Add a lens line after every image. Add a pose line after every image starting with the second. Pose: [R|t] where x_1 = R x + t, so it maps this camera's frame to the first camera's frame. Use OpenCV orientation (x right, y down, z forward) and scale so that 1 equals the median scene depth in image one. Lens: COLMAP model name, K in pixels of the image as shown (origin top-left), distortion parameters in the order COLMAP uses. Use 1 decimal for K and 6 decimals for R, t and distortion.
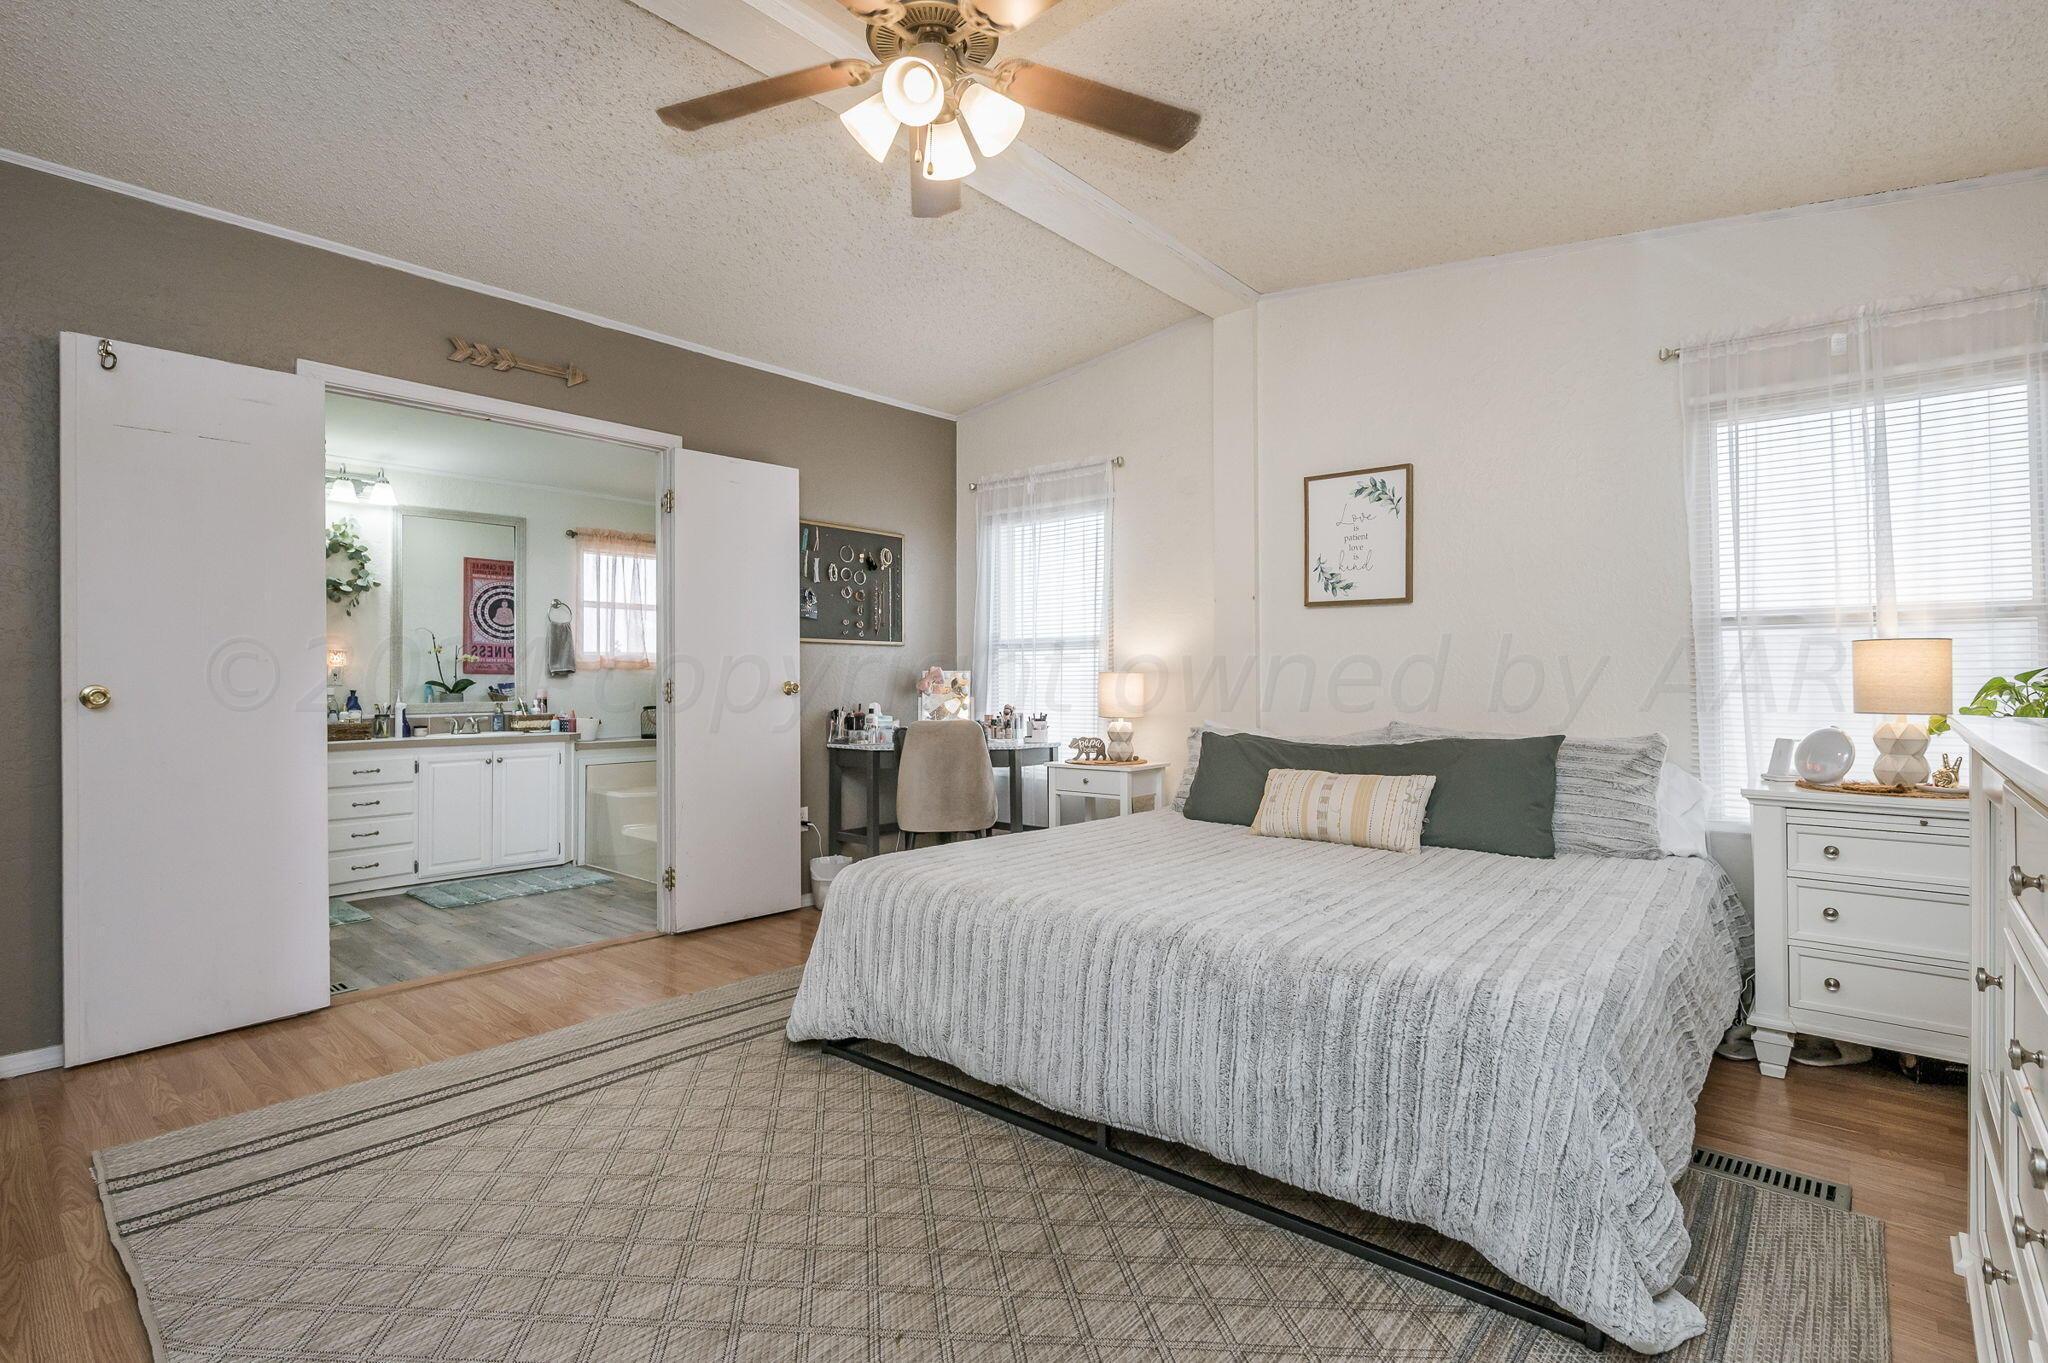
lens RADIAL K [[966.3, 0, 1014.5], [0, 966.3, 660.7], [0, 0, 1]] dist [-0.002610, -0.000229]
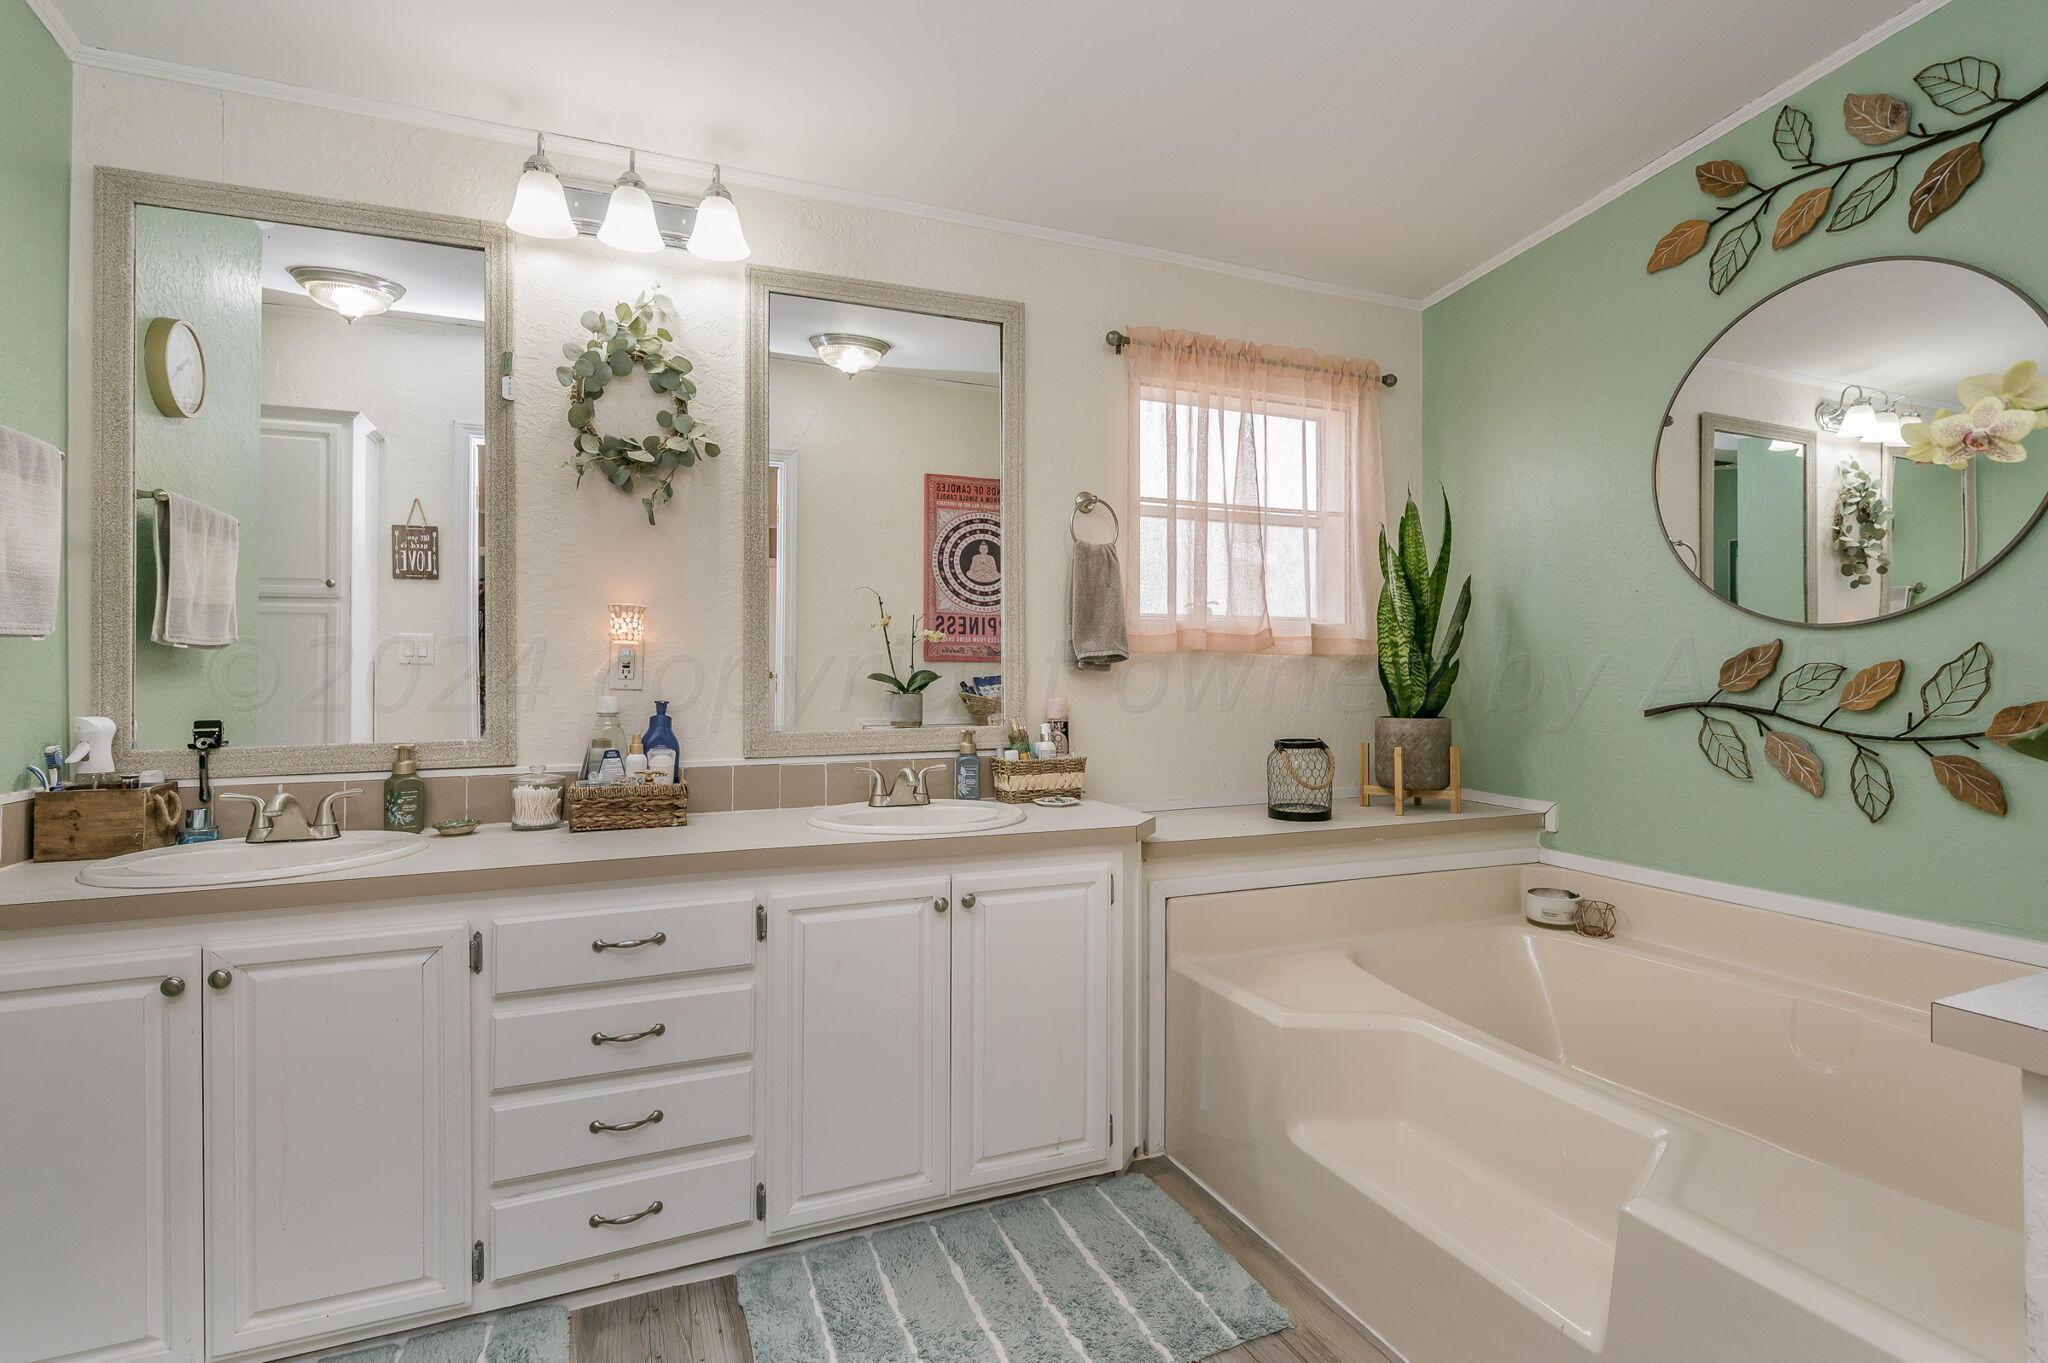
lens RADIAL K [[966.3, 0, 1014.5], [0, 966.3, 660.7], [0, 0, 1]] dist [-0.002610, -0.000229]
pose [[0.897772, 0.004407, -0.440439, -0.314825], [0.001063, 0.999925, 0.012171, 0.007129], [0.440460, -0.011395, 0.897700, 0.600410]]
